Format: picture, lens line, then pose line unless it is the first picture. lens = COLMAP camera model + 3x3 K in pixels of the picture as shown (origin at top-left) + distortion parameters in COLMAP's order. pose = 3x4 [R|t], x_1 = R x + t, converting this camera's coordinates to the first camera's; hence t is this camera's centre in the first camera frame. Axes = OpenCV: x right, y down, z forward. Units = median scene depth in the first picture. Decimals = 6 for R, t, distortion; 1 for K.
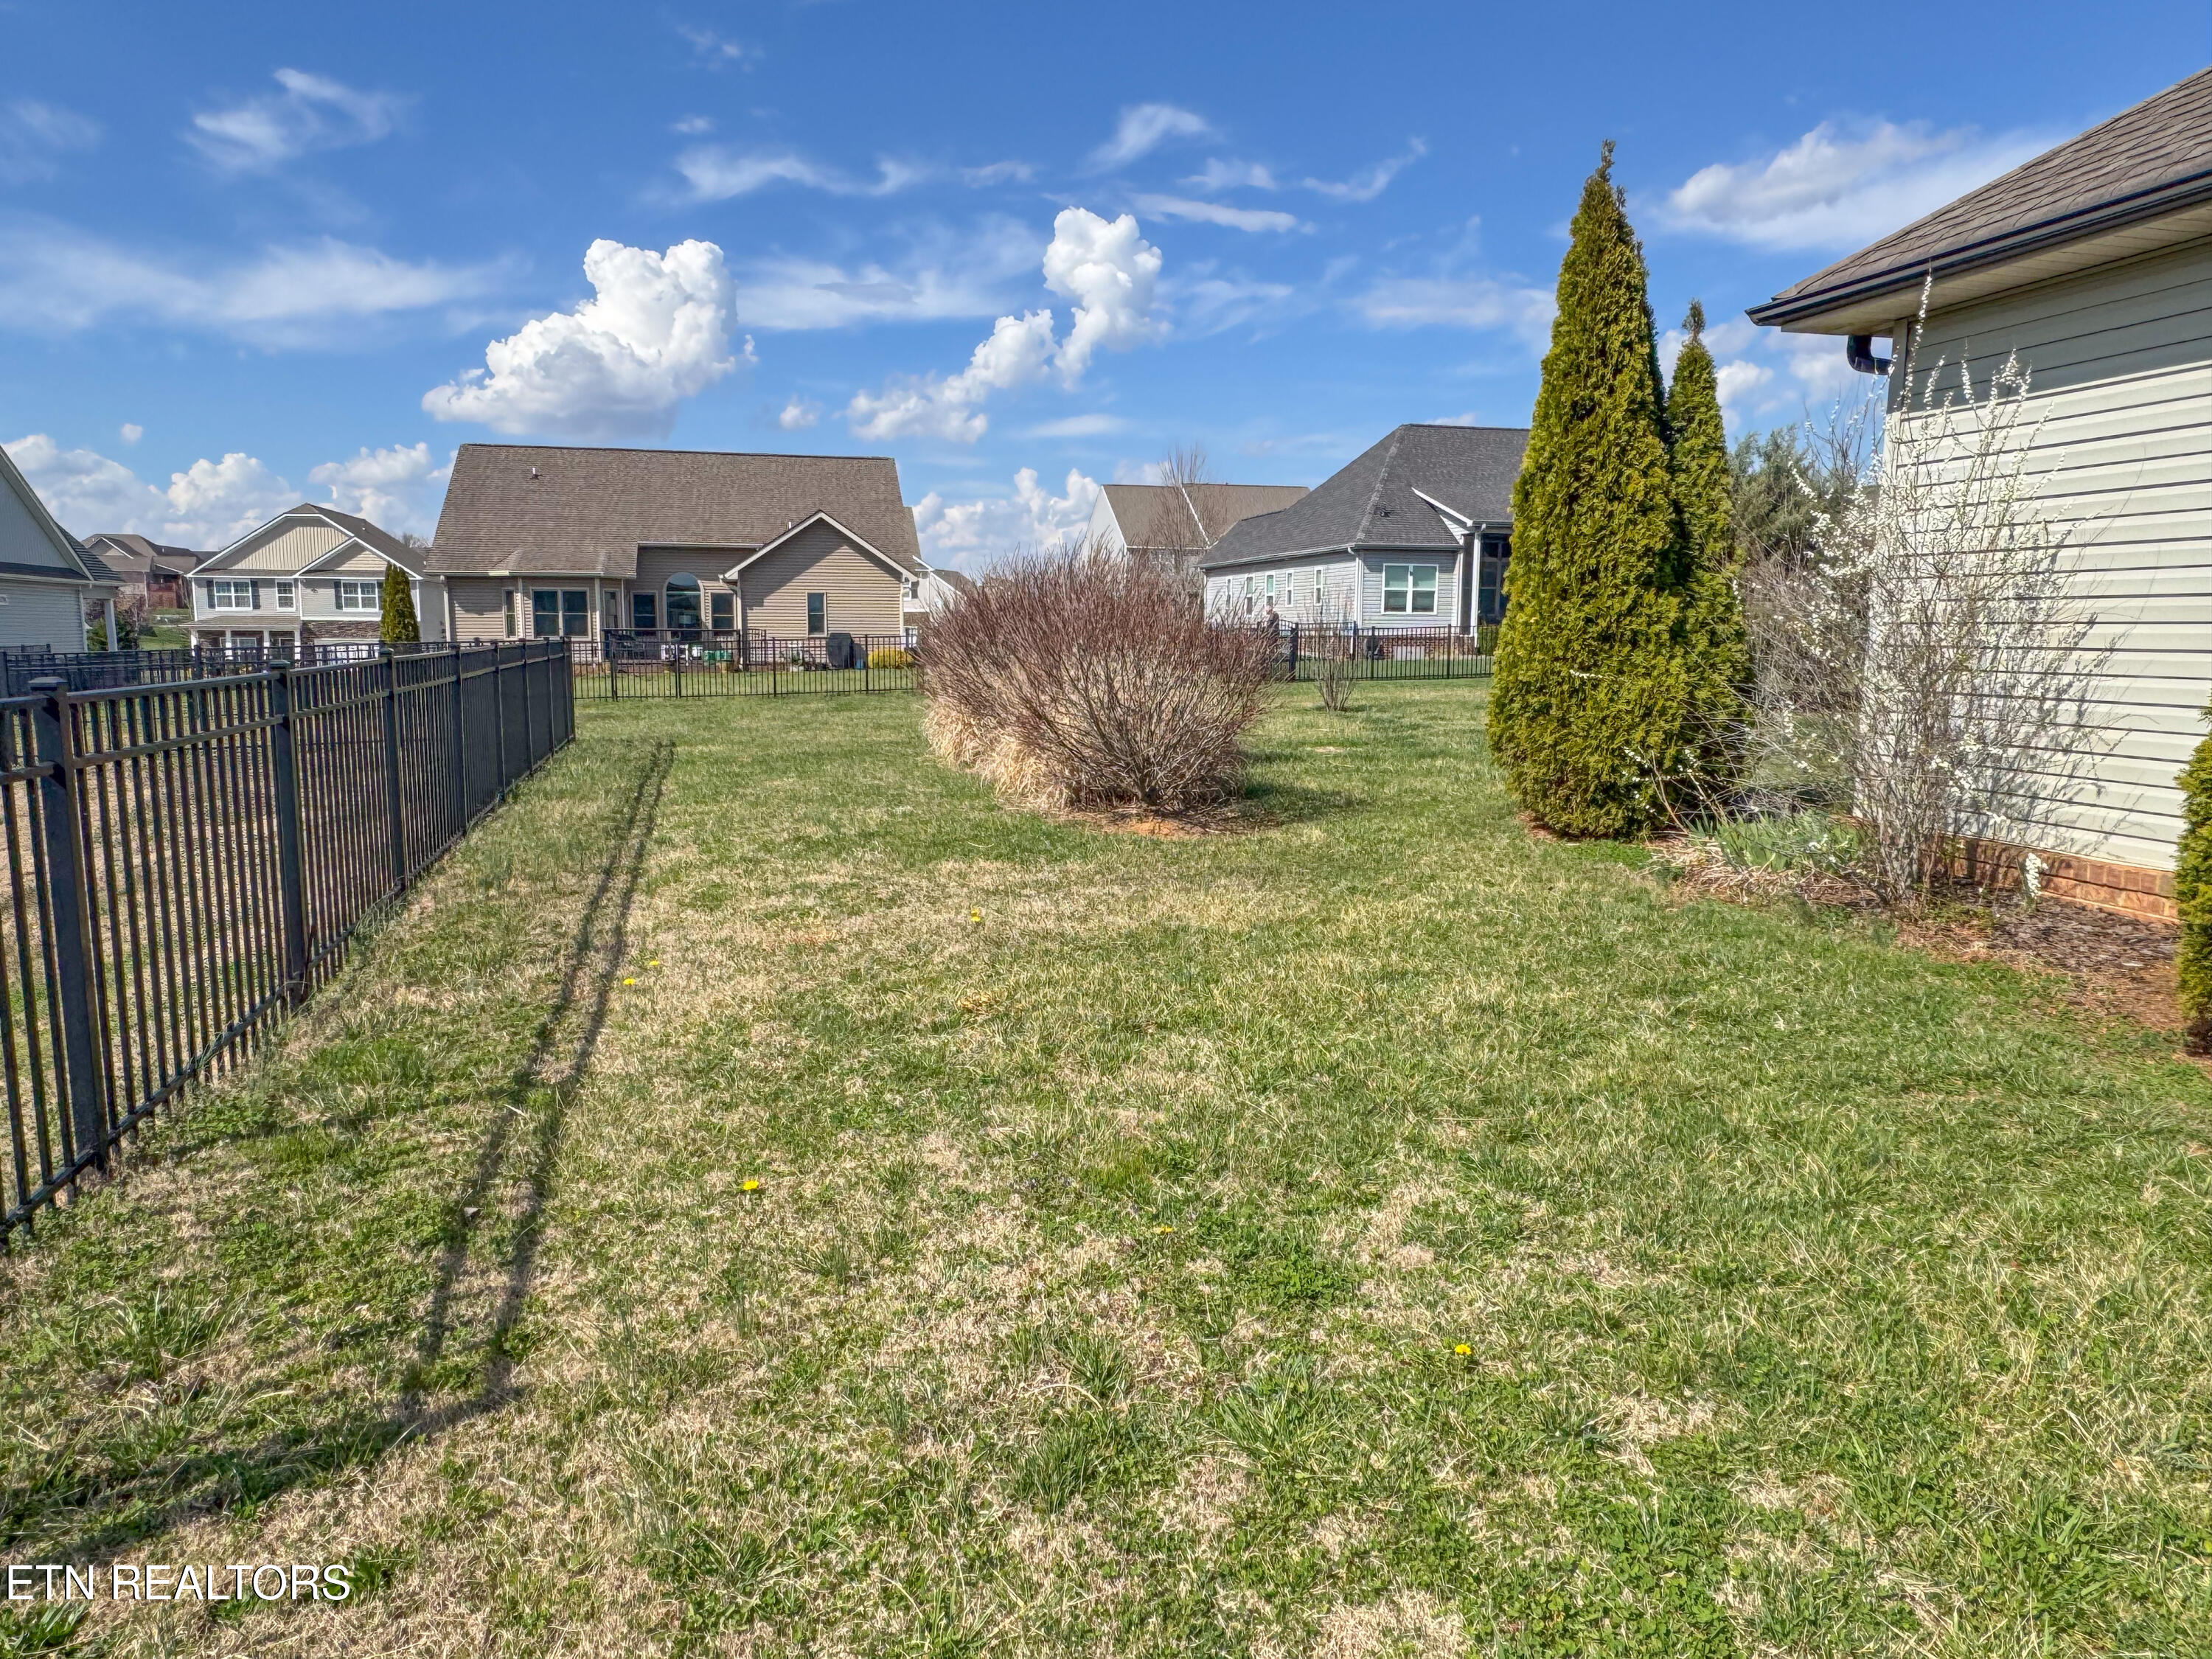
lens RADIAL K [[1398.1, 0, 1106.0], [0, 1398.1, 829.5], [0, 0, 1]] dist [0.031784, -0.042834]
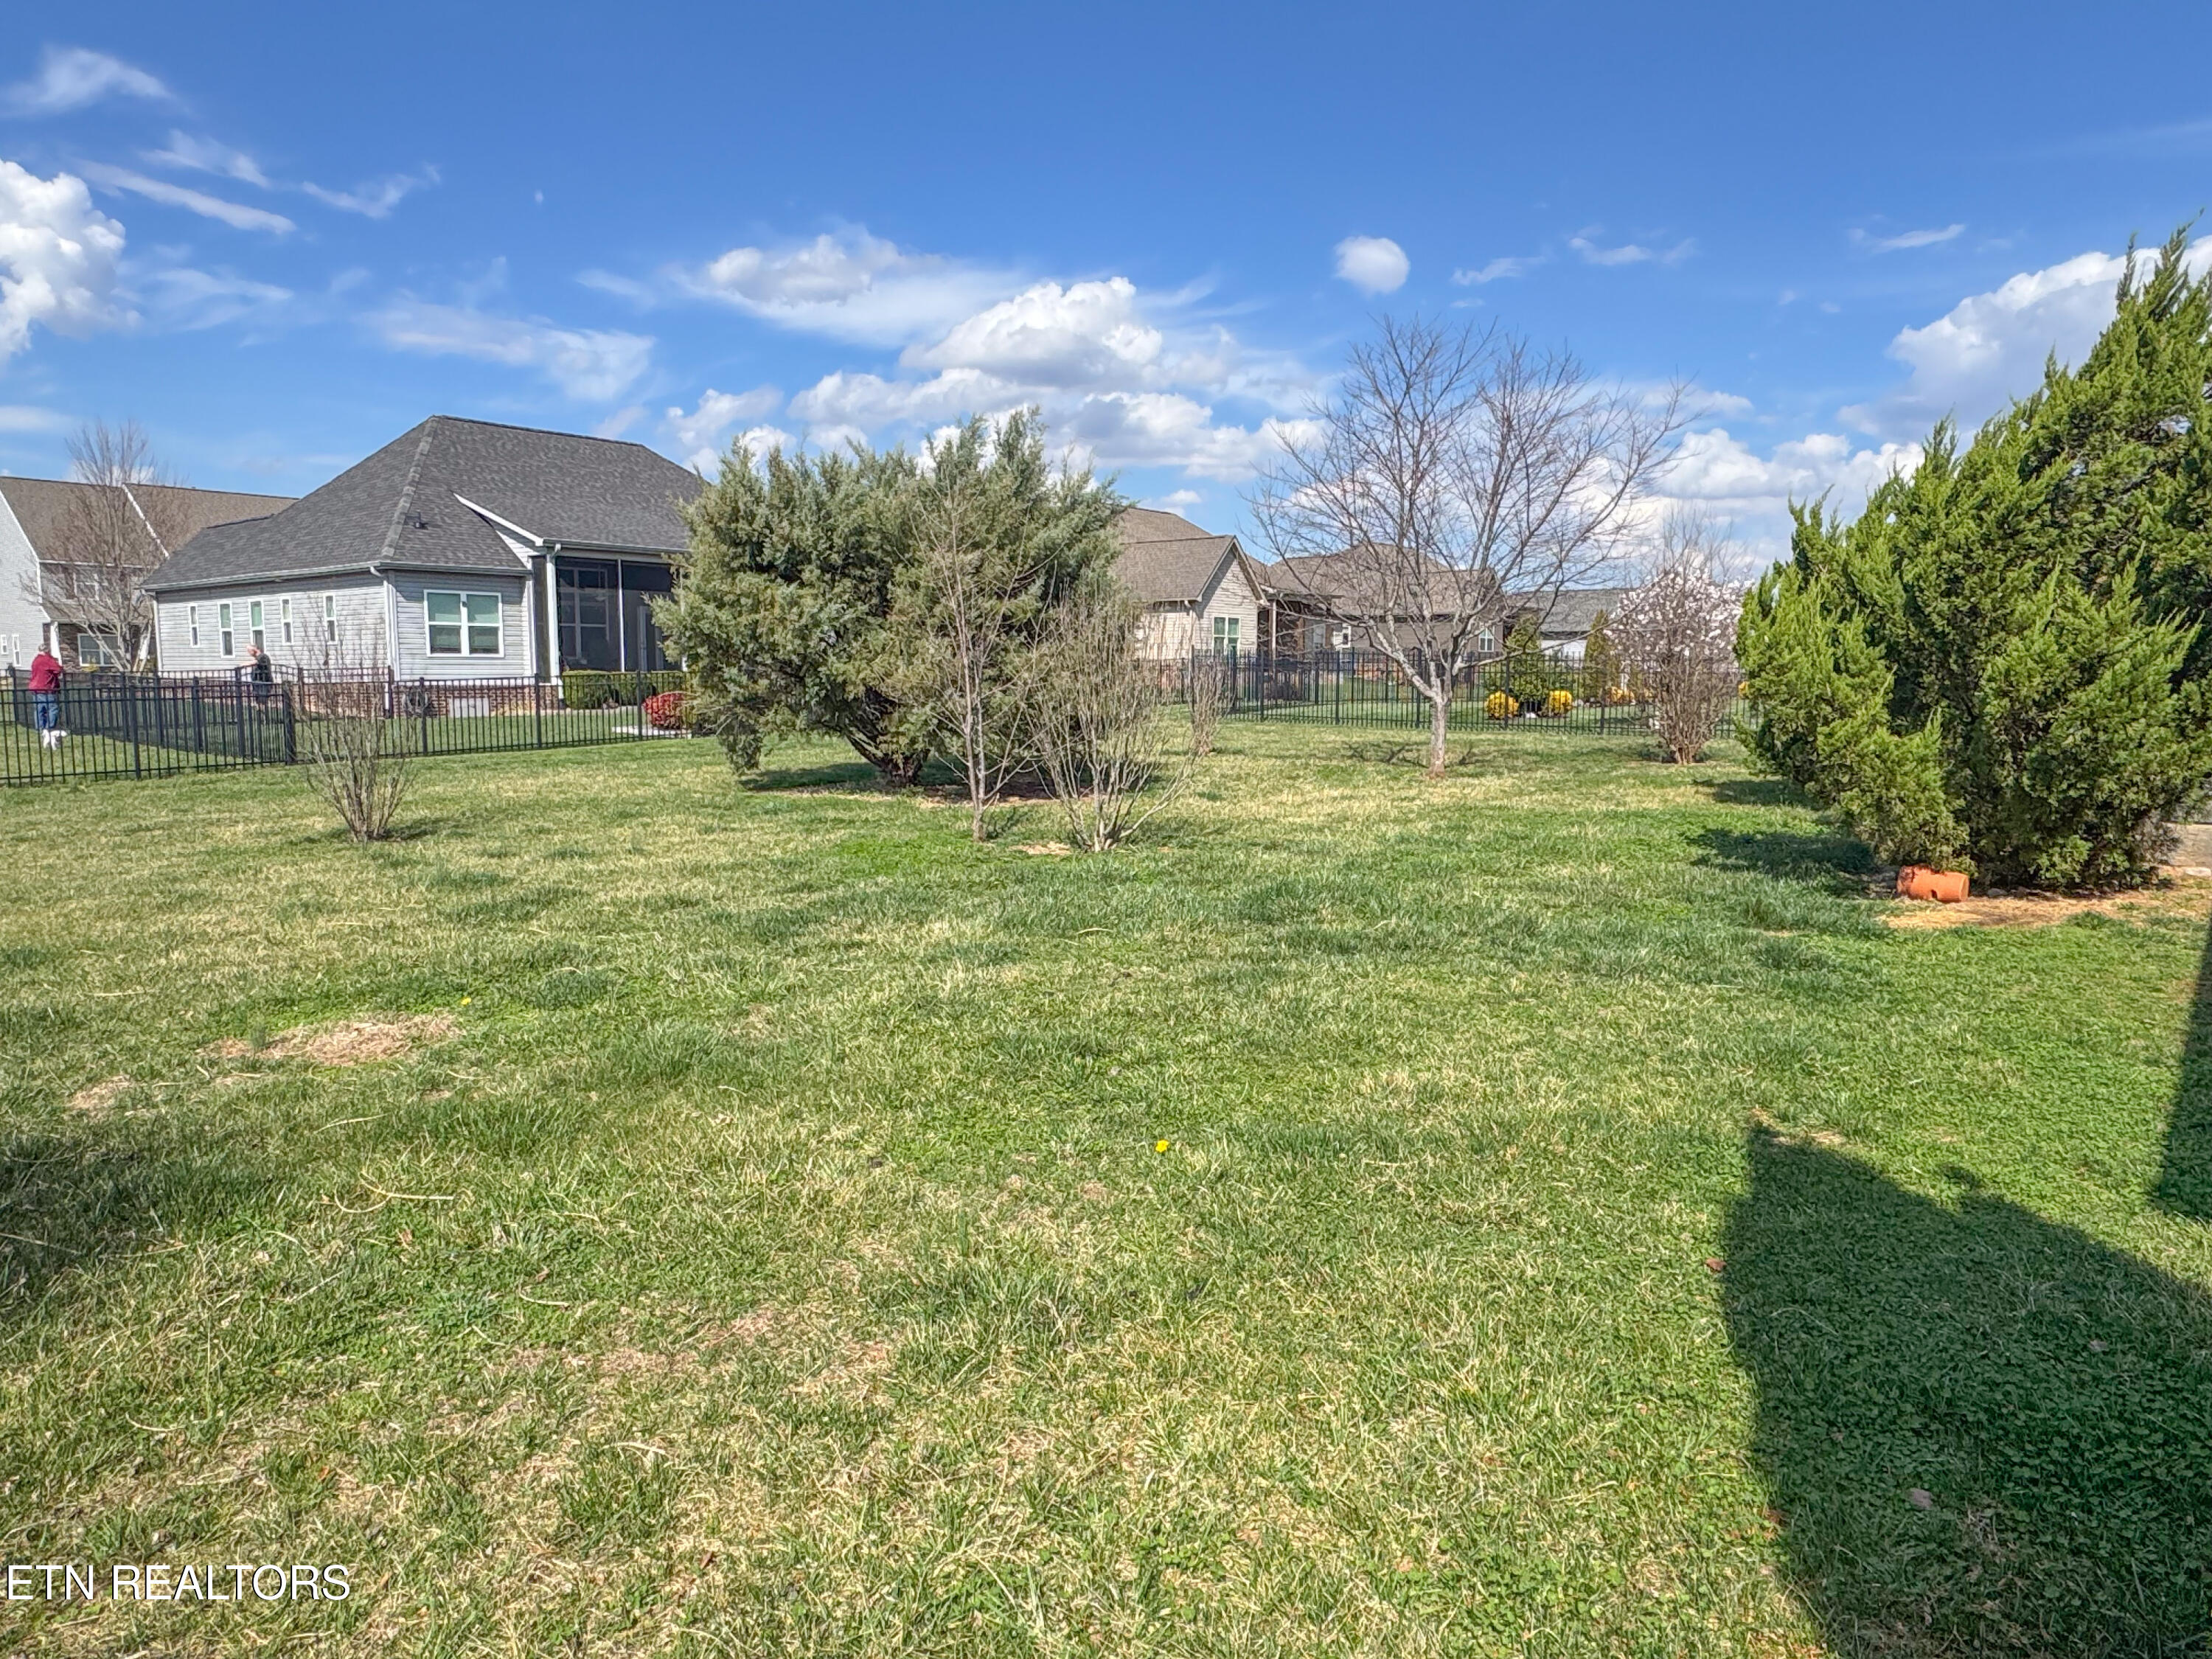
lens RADIAL K [[1398.1, 0, 1106.0], [0, 1398.1, 829.5], [0, 0, 1]] dist [0.031784, -0.042834]
pose [[0.805758, -0.062250, 0.588964, 0.038340], [0.084261, 0.996394, -0.009964, -0.021103], [-0.586220, 0.057655, 0.808098, 0.170769]]
